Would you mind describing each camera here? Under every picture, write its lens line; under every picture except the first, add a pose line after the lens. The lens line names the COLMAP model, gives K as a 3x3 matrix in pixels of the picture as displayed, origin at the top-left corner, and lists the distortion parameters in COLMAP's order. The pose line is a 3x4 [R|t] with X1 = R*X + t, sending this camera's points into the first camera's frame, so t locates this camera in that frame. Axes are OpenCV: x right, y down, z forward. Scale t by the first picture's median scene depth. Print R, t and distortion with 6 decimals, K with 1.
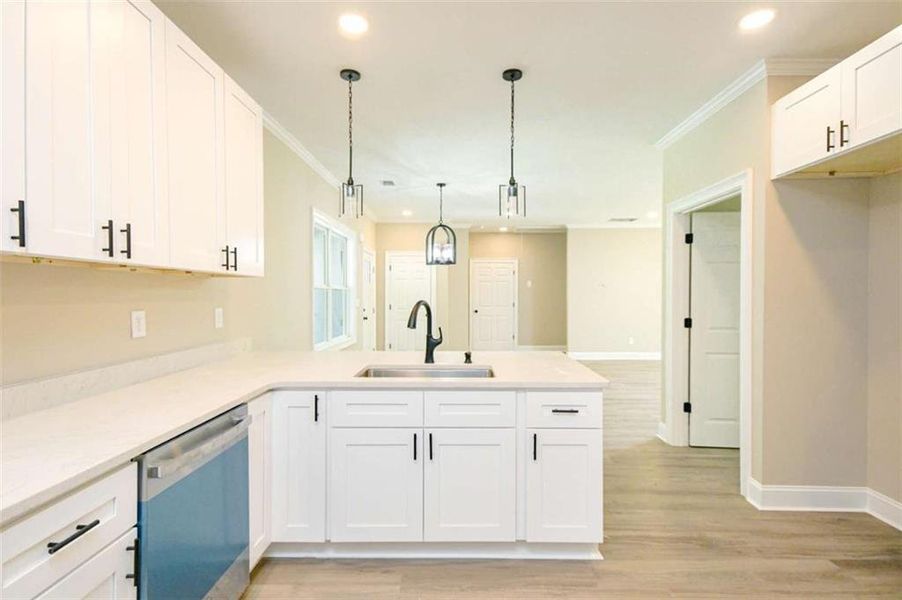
lens RADIAL K [[429.5, 0, 456.2], [0, 429.5, 299.4], [0, 0, 1]] dist [0.005481, 0.000546]
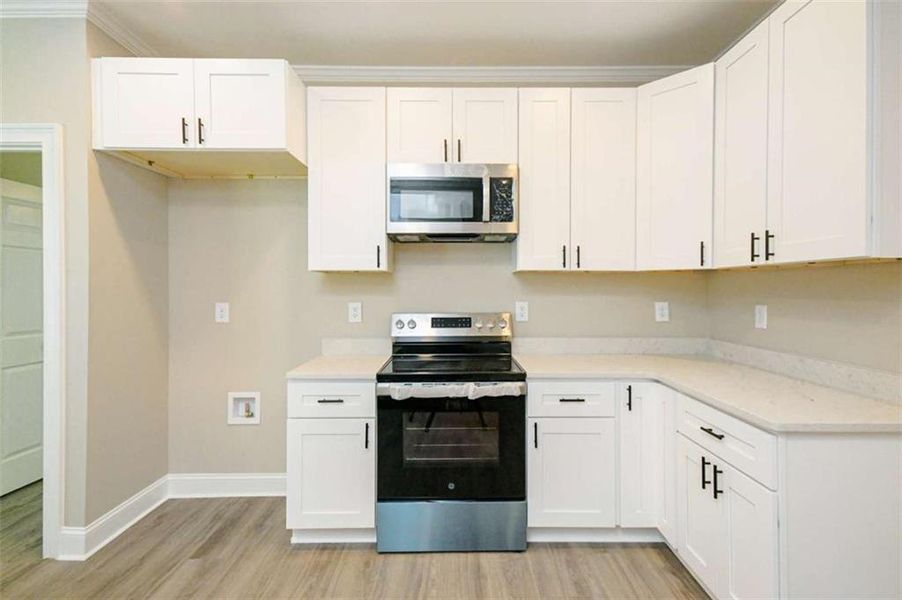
lens RADIAL K [[429.5, 0, 453.5], [0, 429.5, 291.4], [0, 0, 1]] dist [0.005481, 0.000546]
pose [[-0.026305, 0.000849, 0.999654, -0.110405], [0.008731, 0.999962, -0.000620, 0.000474], [-0.999616, 0.008712, -0.026311, 0.343401]]
